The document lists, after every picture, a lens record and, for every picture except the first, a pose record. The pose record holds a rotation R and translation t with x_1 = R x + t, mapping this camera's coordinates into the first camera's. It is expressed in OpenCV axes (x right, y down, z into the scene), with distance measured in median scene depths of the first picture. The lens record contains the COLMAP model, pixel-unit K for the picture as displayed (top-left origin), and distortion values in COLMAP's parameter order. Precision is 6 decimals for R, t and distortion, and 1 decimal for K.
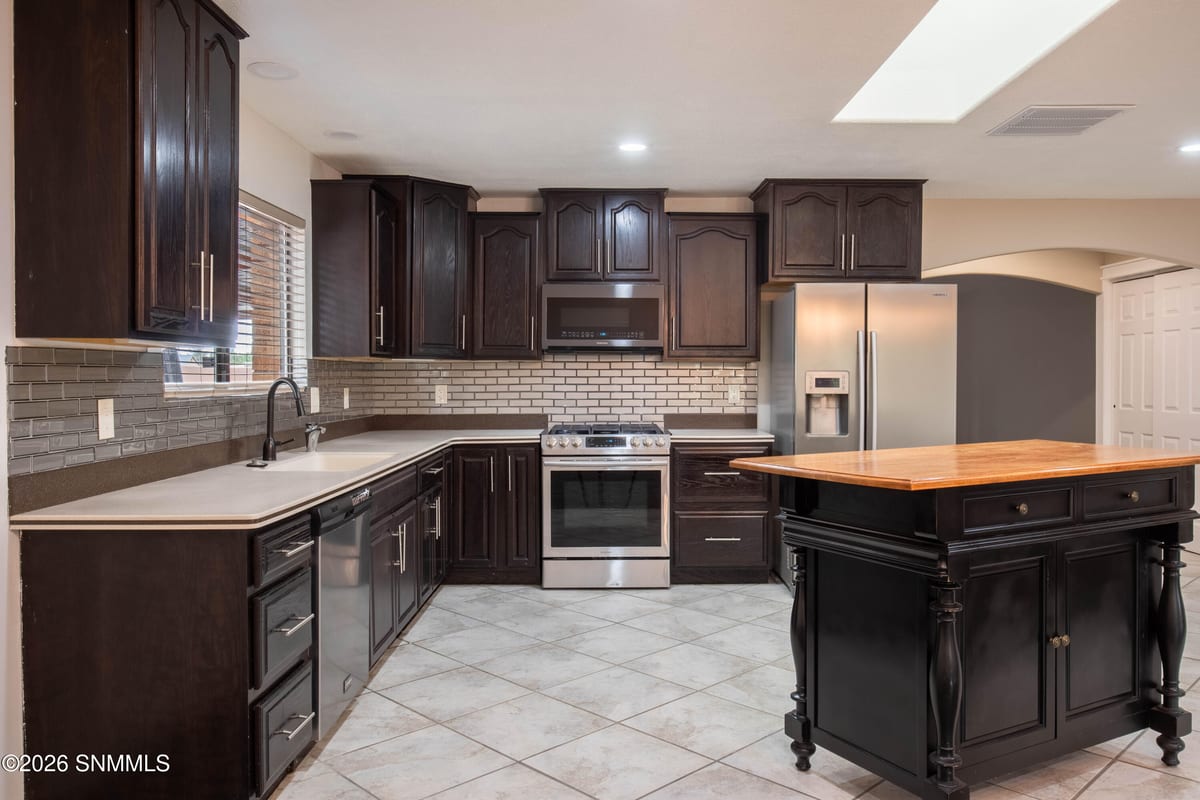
lens RADIAL K [[911.1, 0, 603.9], [0, 911.1, 392.3], [0, 0, 1]] dist [-0.005733, 0.000197]
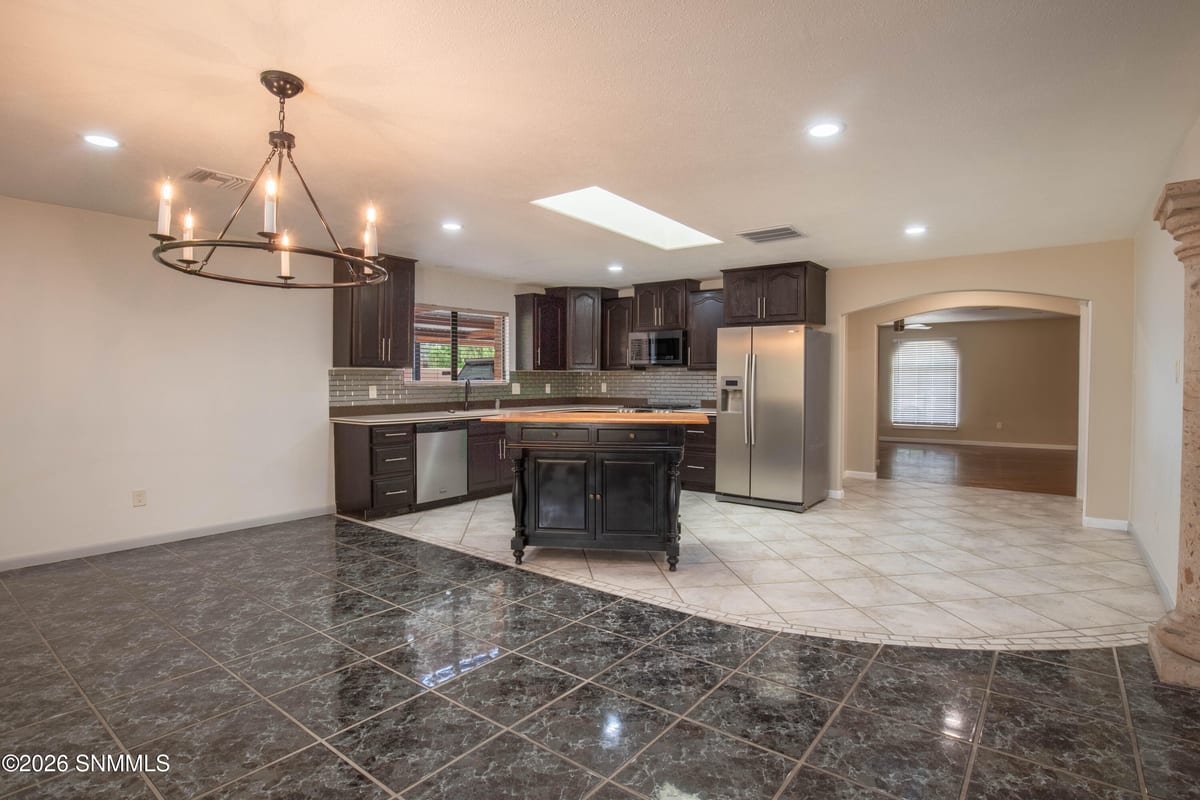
lens RADIAL K [[609.7, 0, 600.0], [0, 609.7, 400.0], [0, 0, 1]] dist [-0.019824, 0.000151]
pose [[0.792256, 0.024598, -0.609693, 0.771777], [-0.013632, 0.999651, 0.022617, -0.000898], [0.610036, -0.009607, 0.792315, -0.109450]]
